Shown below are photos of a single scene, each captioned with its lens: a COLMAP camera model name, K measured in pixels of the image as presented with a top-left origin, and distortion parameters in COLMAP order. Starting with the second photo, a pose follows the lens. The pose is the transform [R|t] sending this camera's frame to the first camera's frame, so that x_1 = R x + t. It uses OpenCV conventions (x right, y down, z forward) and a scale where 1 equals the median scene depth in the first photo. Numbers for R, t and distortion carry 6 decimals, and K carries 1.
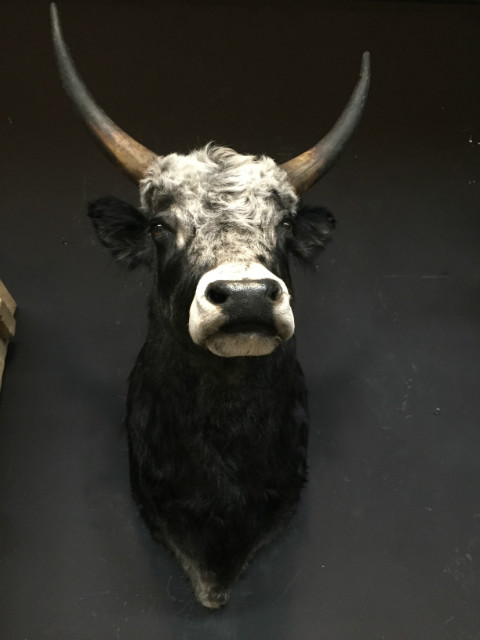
lens RADIAL K [[539.2, 0, 241.3], [0, 539.2, 319.7], [0, 0, 1]] dist [0.053785, -0.001427]
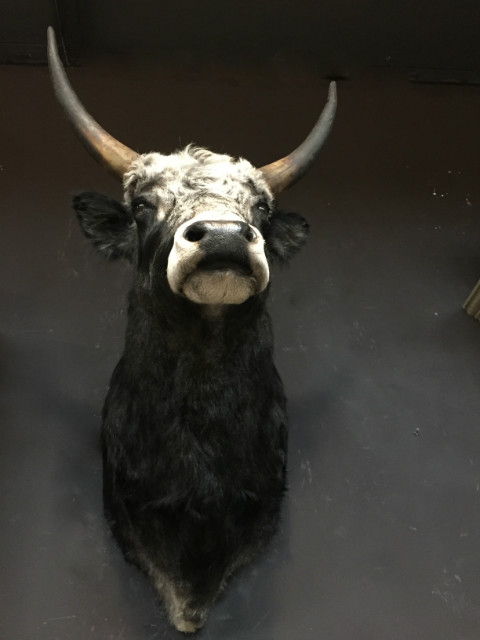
lens RADIAL K [[539.2, 0, 239.1], [0, 539.2, 319.9], [0, 0, 1]] dist [0.053785, -0.001427]
pose [[0.999544, 0.002459, 0.030089, 0.006531], [0.002559, 0.986191, -0.165591, 0.187208], [-0.030081, 0.165593, 0.985735, -0.005469]]
